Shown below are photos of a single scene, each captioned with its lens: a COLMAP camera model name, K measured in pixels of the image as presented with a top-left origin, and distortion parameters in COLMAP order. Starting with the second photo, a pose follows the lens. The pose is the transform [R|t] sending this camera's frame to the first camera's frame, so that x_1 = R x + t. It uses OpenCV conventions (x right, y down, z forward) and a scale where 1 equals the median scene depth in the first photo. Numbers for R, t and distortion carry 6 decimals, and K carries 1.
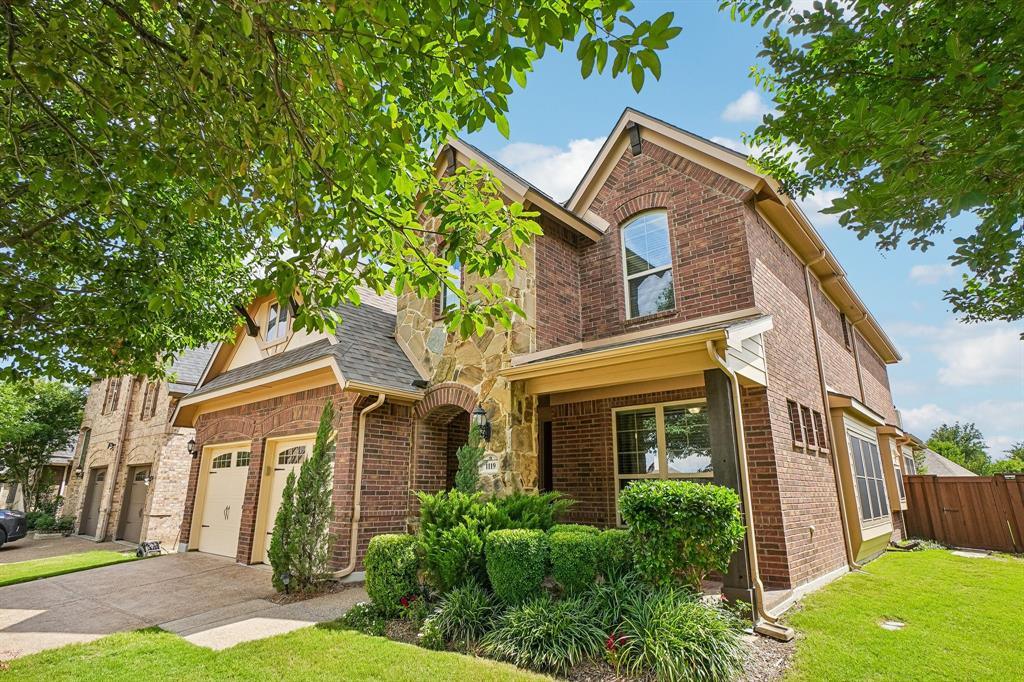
lens RADIAL K [[543.2, 0, 512.7], [0, 543.2, 343.6], [0, 0, 1]] dist [0.000526, 0.000022]
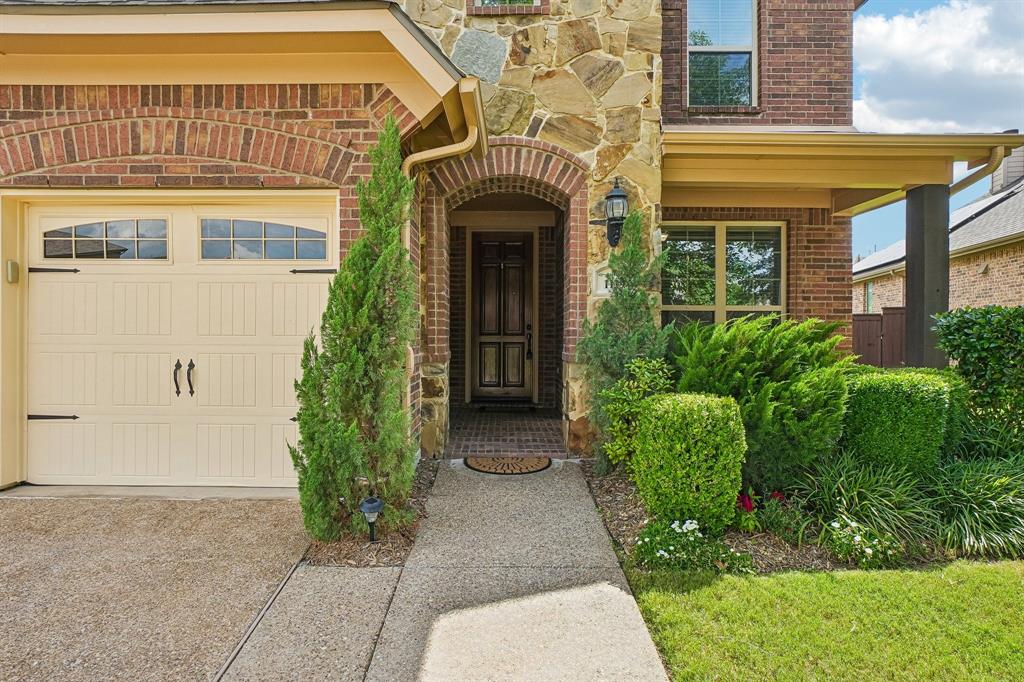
lens RADIAL K [[574.4, 0, 511.8], [0, 574.4, 339.1], [0, 0, 1]] dist [-0.003433, -0.000281]
pose [[0.763144, 0.001466, 0.646226, -0.538973], [-0.178432, 0.961601, 0.208534, 0.158645], [-0.621106, -0.274449, 0.734102, 0.520253]]
